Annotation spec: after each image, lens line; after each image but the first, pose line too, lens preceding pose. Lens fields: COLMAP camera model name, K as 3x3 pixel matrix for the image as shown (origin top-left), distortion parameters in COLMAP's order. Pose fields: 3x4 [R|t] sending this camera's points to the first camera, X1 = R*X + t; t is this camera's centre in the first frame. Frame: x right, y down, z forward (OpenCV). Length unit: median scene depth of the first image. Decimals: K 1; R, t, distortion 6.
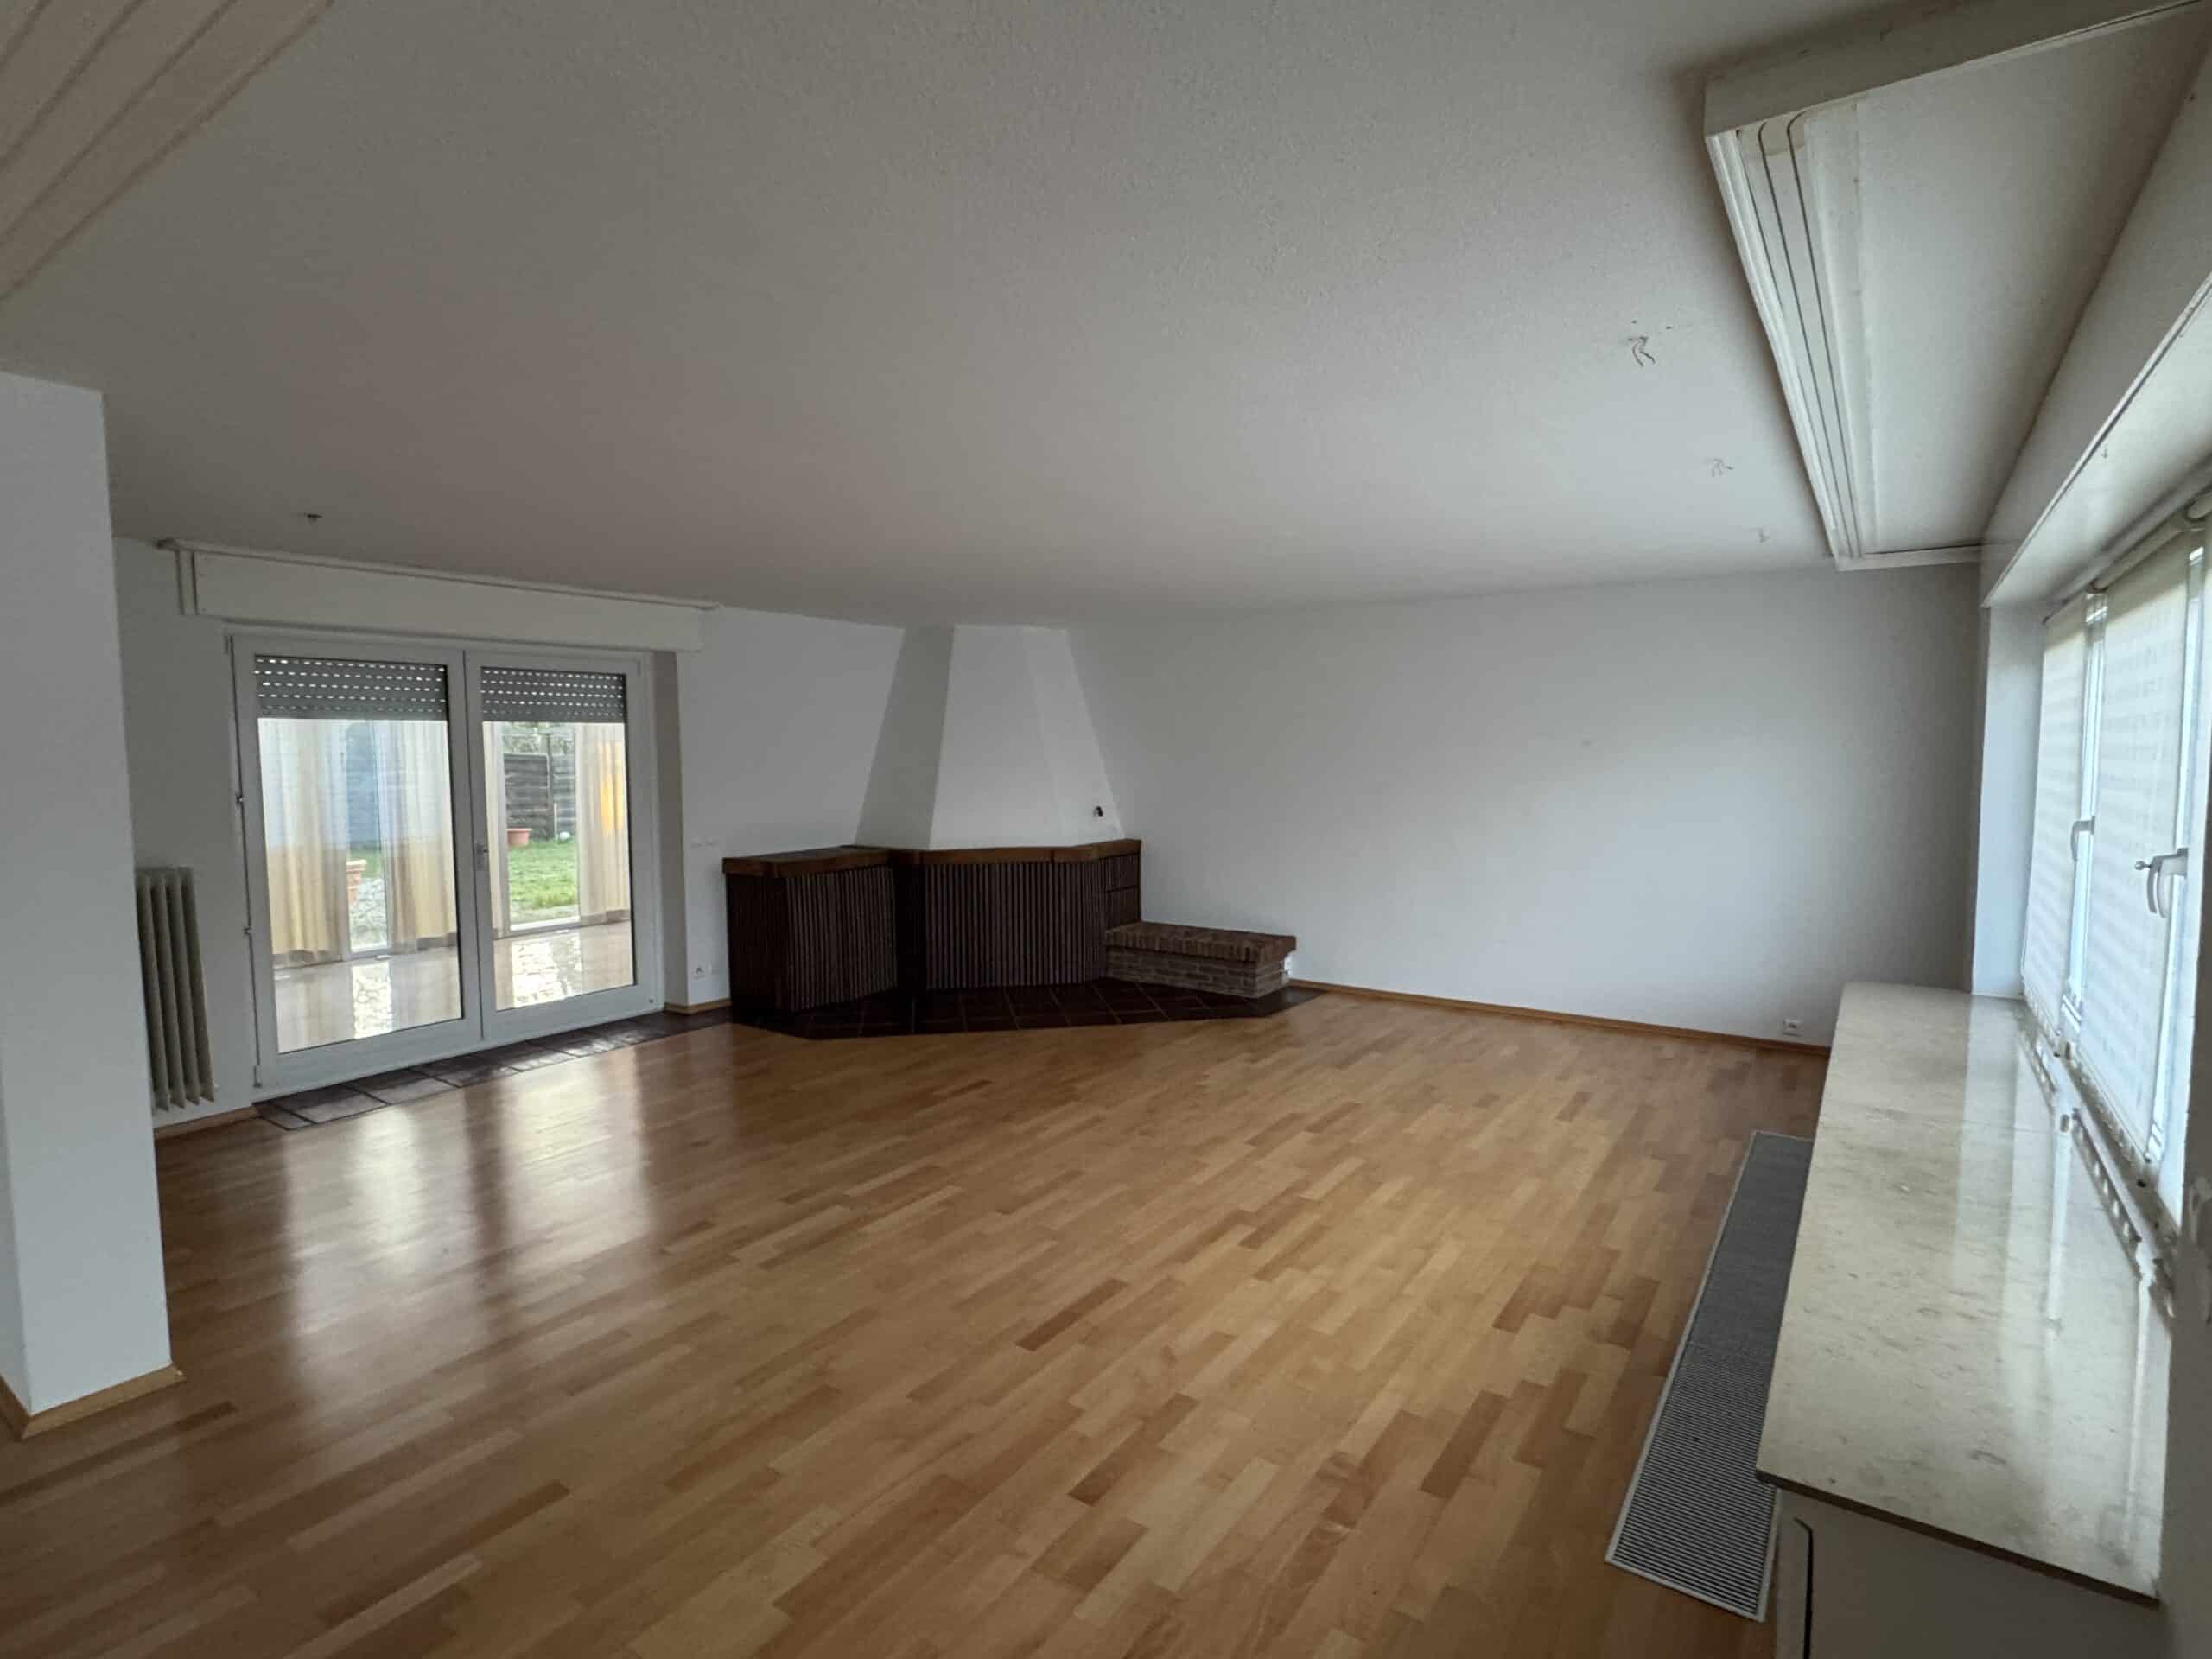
lens RADIAL K [[1110.3, 0, 1103.5], [0, 1110.3, 828.4], [0, 0, 1]] dist [0.000321, -0.000248]
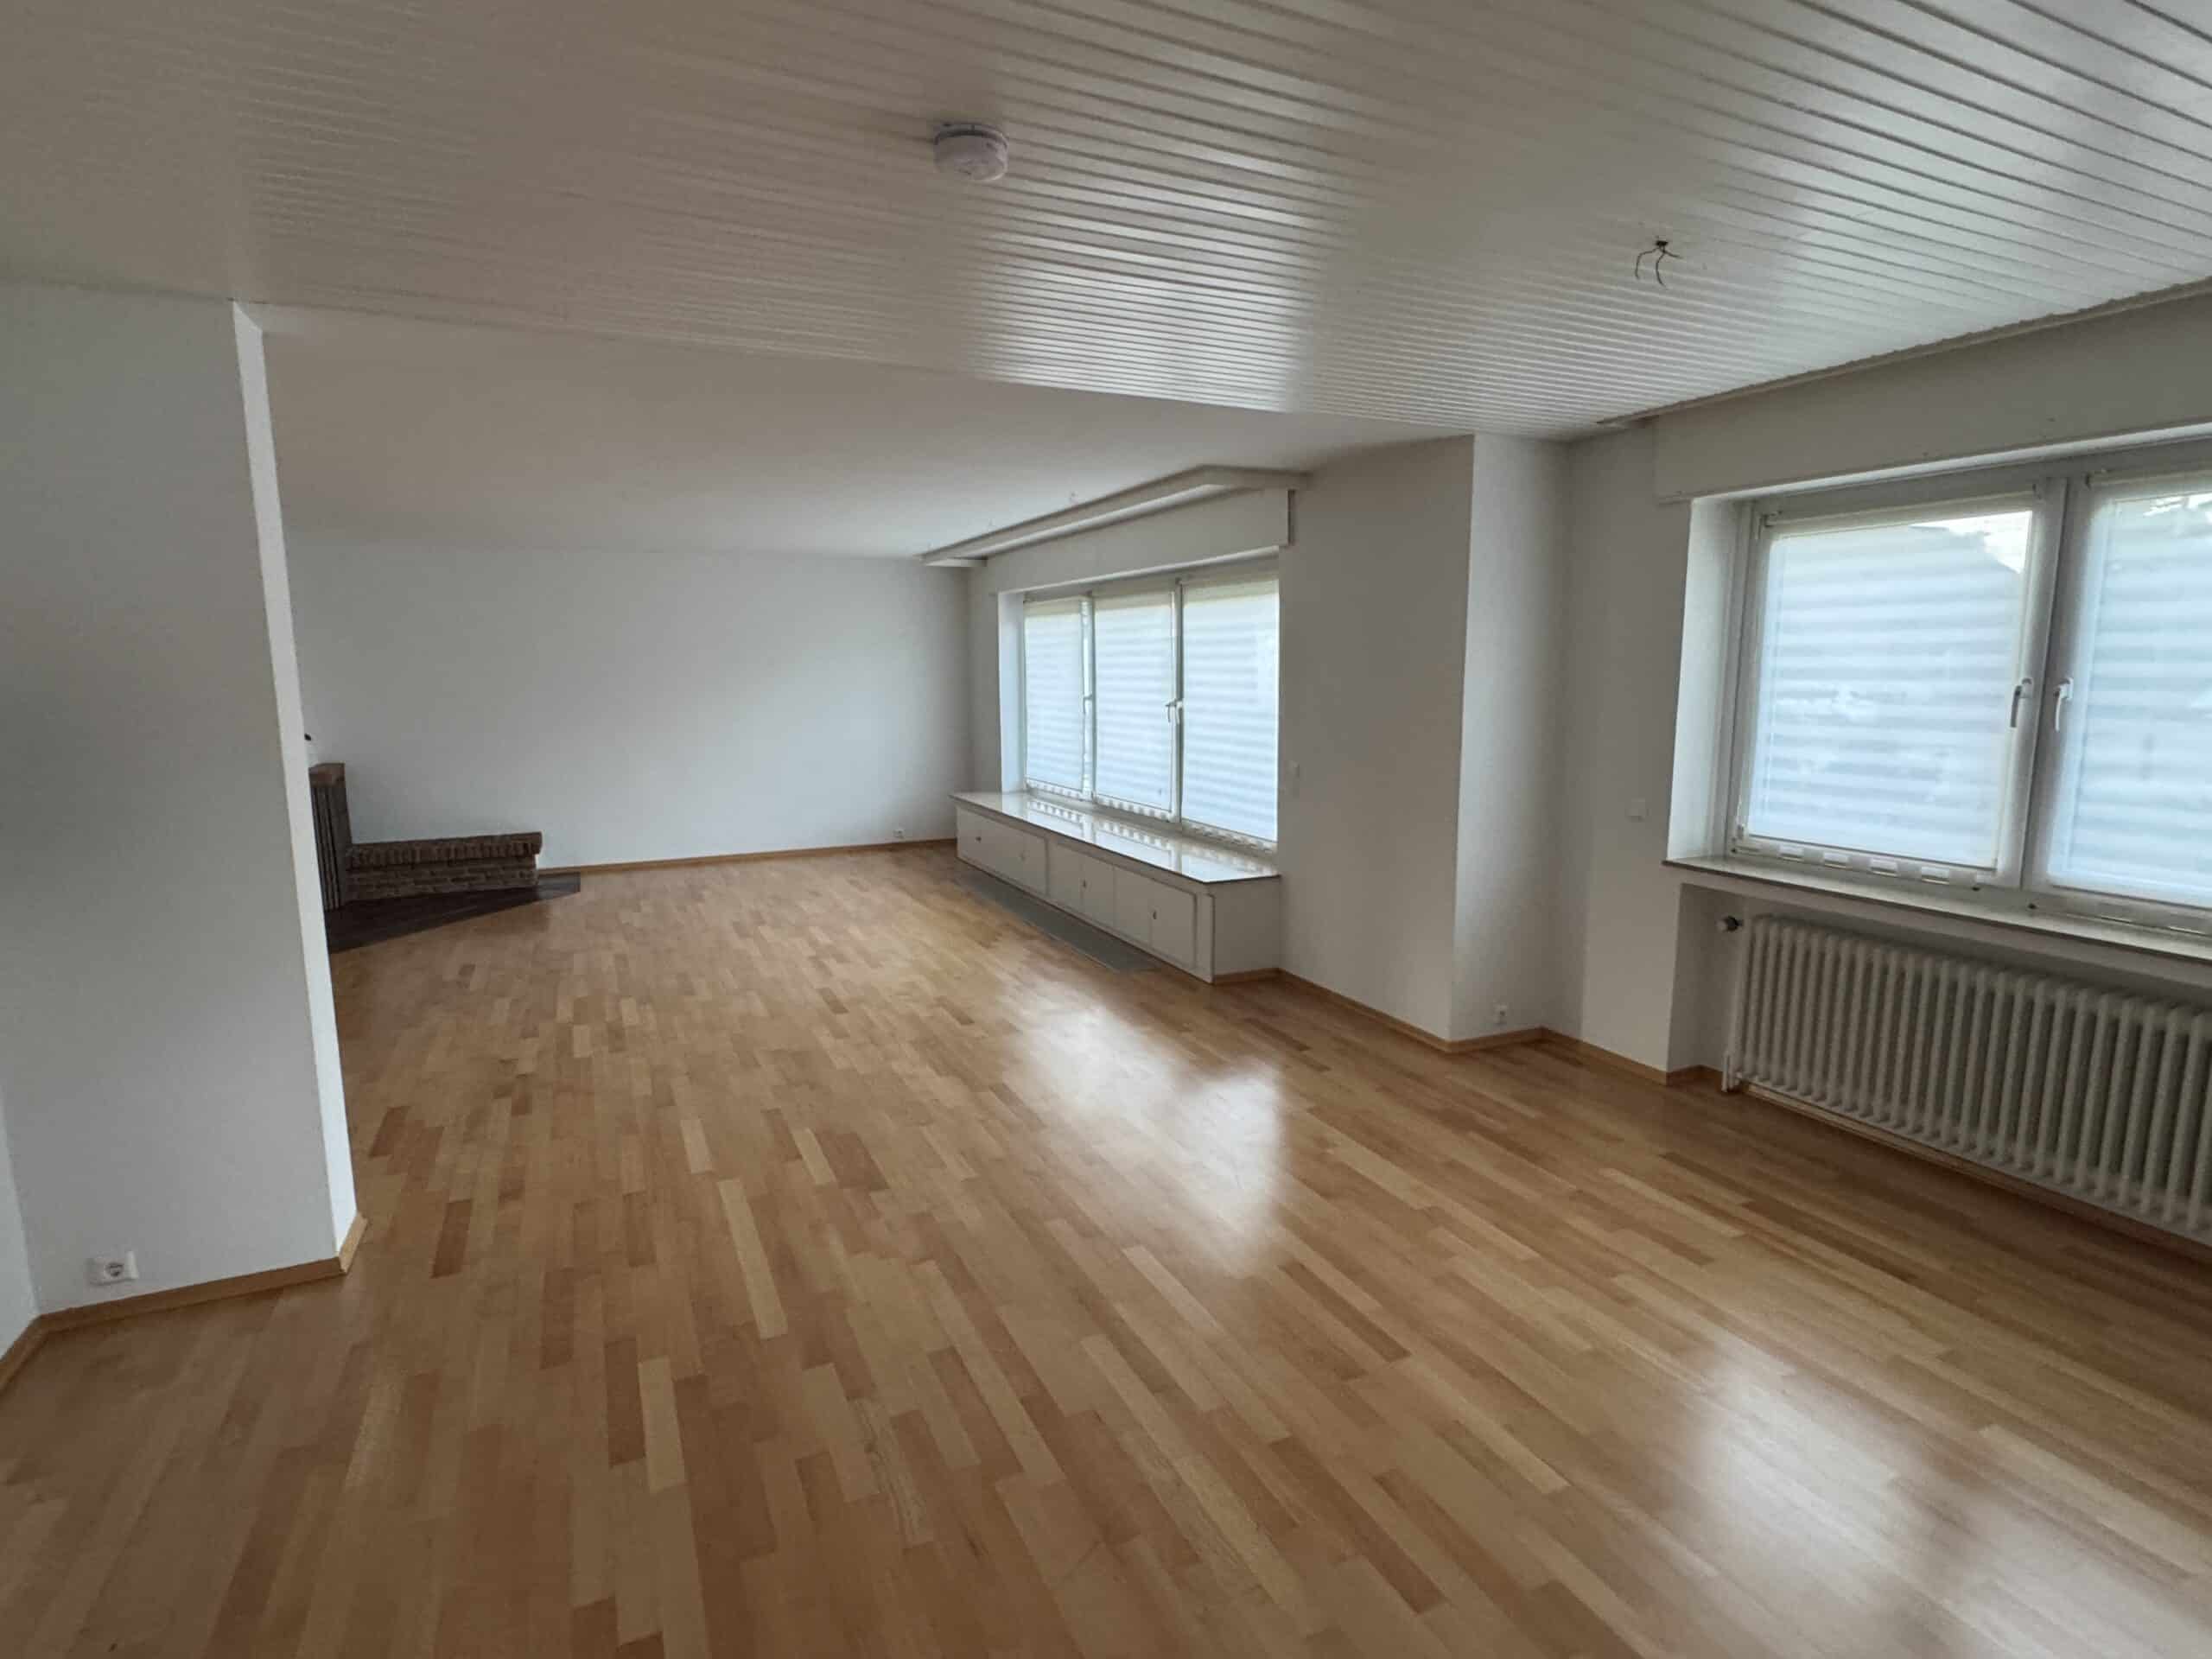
lens RADIAL K [[1110.3, 0, 1103.5], [0, 1110.3, 828.4], [0, 0, 1]] dist [0.000321, -0.000248]
pose [[0.488195, -0.124542, 0.863802, -1.074348], [0.067516, 0.992189, 0.104894, 0.023661], [-0.870119, 0.007112, 0.492791, -0.164958]]
